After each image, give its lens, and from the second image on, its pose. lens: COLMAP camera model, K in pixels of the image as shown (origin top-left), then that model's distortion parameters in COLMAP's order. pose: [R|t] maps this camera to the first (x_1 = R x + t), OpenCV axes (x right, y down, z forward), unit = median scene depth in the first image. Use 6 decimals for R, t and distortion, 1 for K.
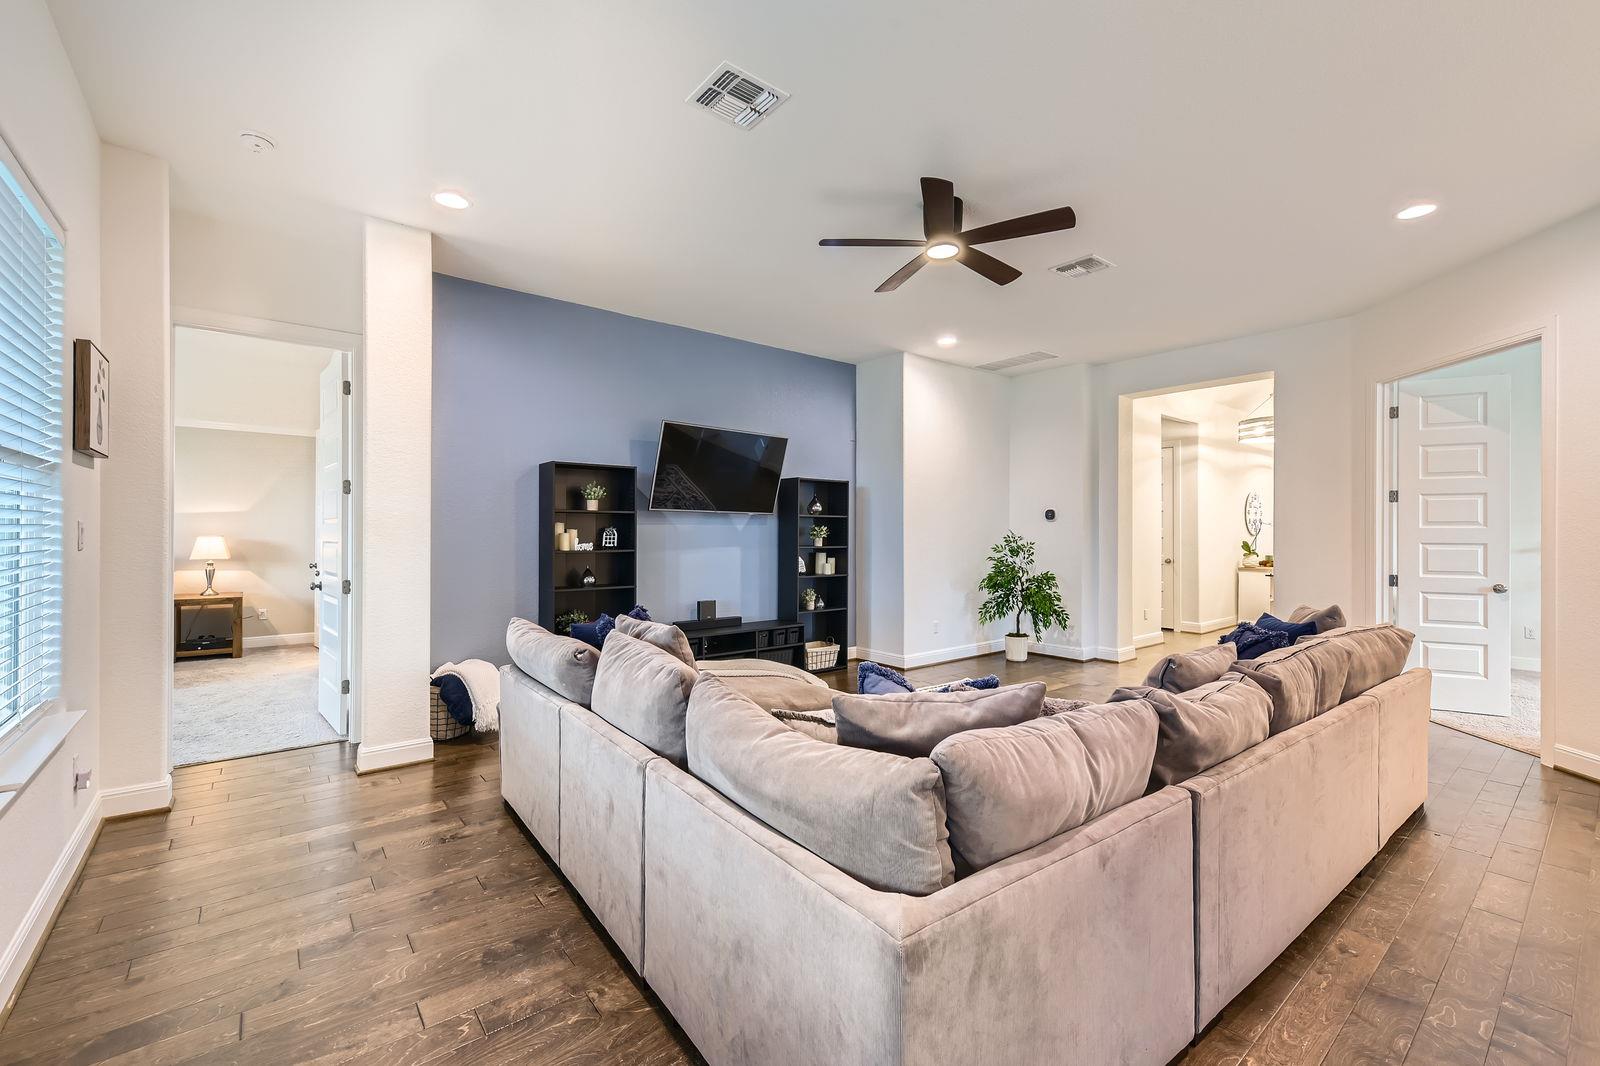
lens RADIAL K [[676.1, 0, 797.5], [0, 676.1, 537.8], [0, 0, 1]] dist [0.001804, -0.000216]
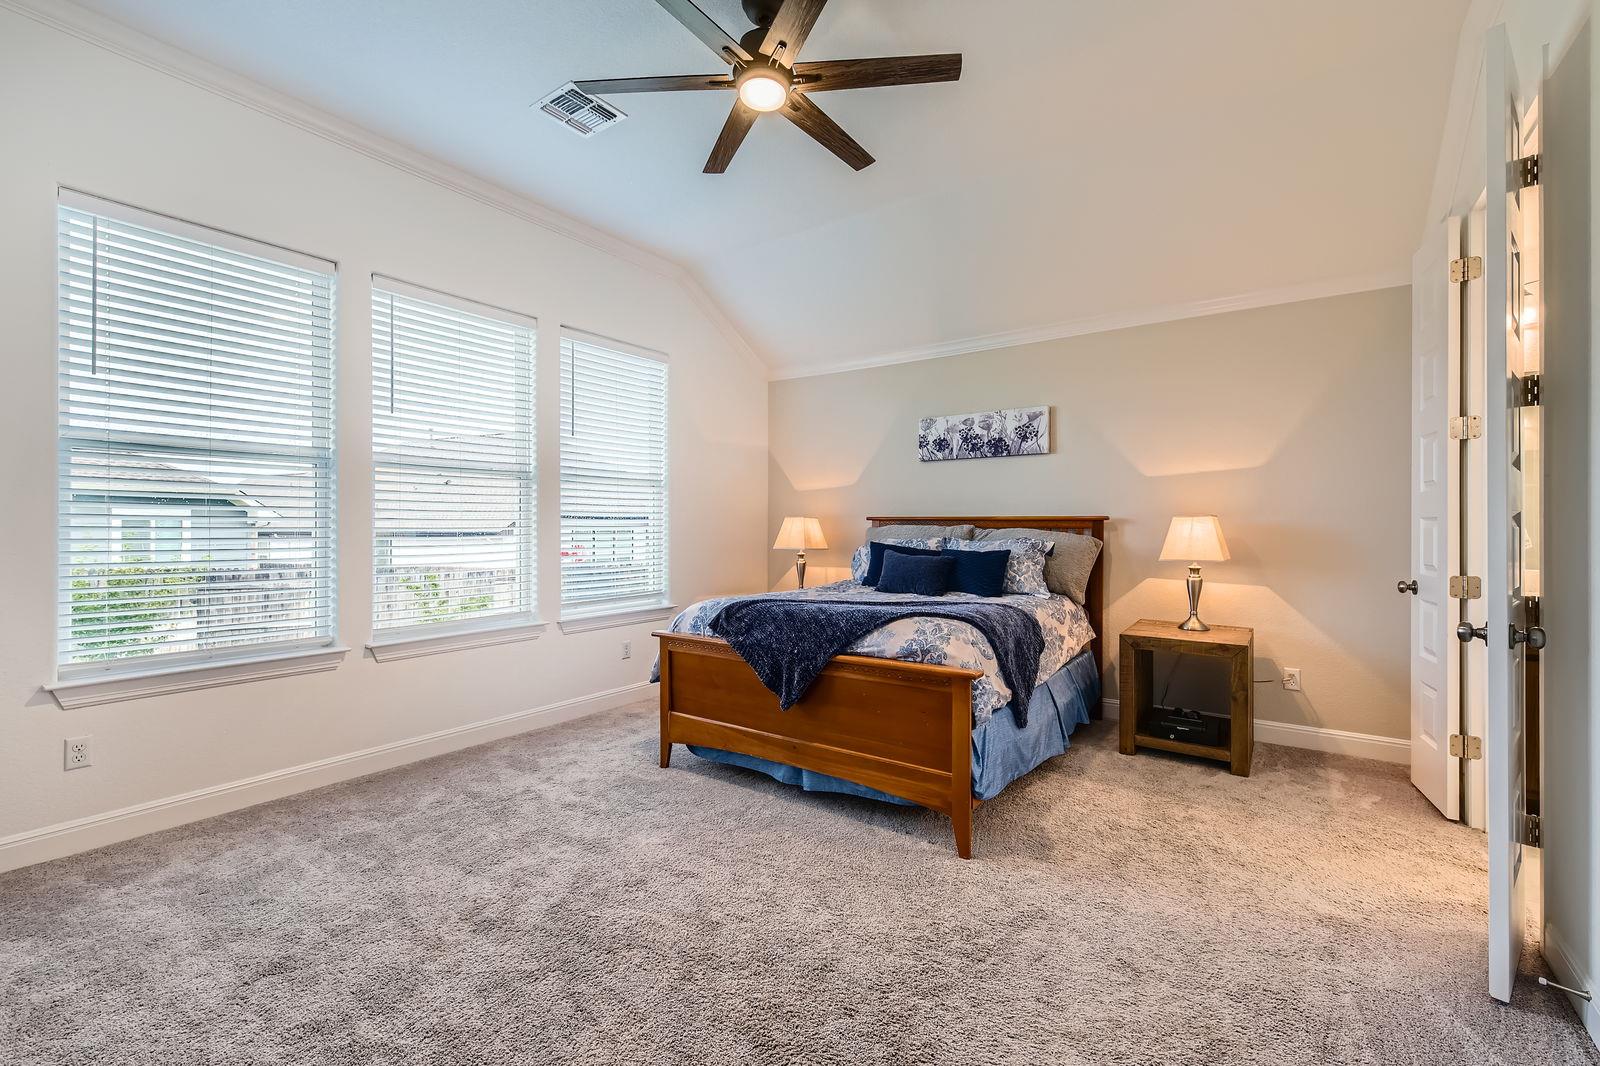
lens RADIAL K [[714.6, 0, 797.2], [0, 714.6, 534.3], [0, 0, 1]] dist [-0.002104, -0.000117]
pose [[0.242101, 0.005335, -0.970236, -0.402544], [0.000073, 0.999985, 0.005517, 0.008197], [0.970251, -0.001407, 0.242096, 0.560288]]
